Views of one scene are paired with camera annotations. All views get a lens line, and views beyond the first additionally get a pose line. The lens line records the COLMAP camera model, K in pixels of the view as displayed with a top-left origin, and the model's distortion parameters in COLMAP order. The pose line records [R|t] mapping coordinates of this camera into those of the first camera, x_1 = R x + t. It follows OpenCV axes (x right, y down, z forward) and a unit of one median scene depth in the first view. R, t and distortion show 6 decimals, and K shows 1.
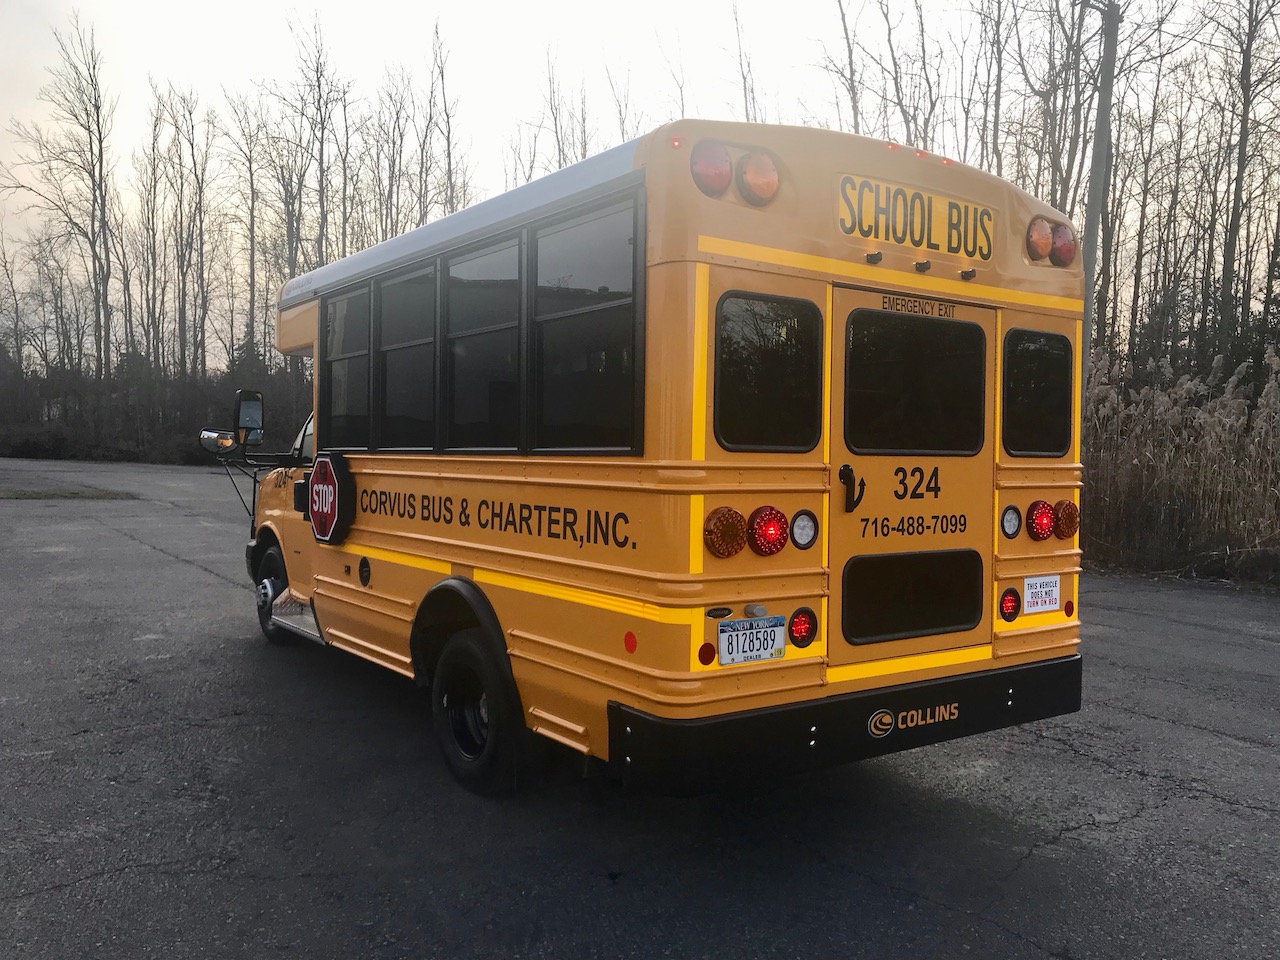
lens RADIAL K [[1048.7, 0, 634.8], [0, 1048.7, 483.7], [0, 0, 1]] dist [0.055153, -0.084091]
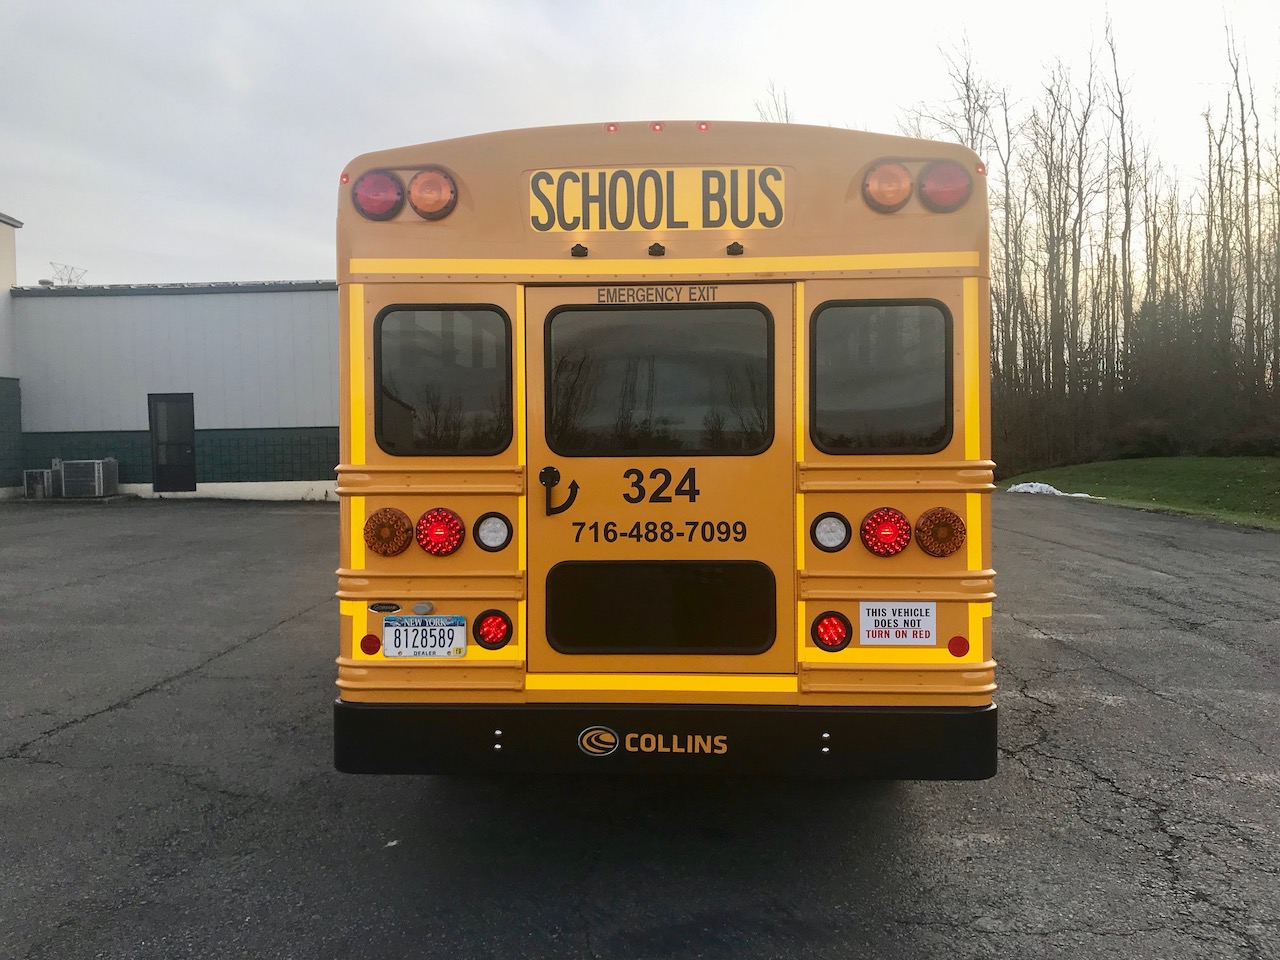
lens RADIAL K [[1048.7, 0, 645.9], [0, 1048.7, 478.6], [0, 0, 1]] dist [0.055153, -0.084091]
pose [[0.784484, -0.009406, -0.620078, 0.838193], [-0.000064, 0.999884, -0.015249, 0.007386], [0.620149, 0.012003, 0.784392, 0.282370]]
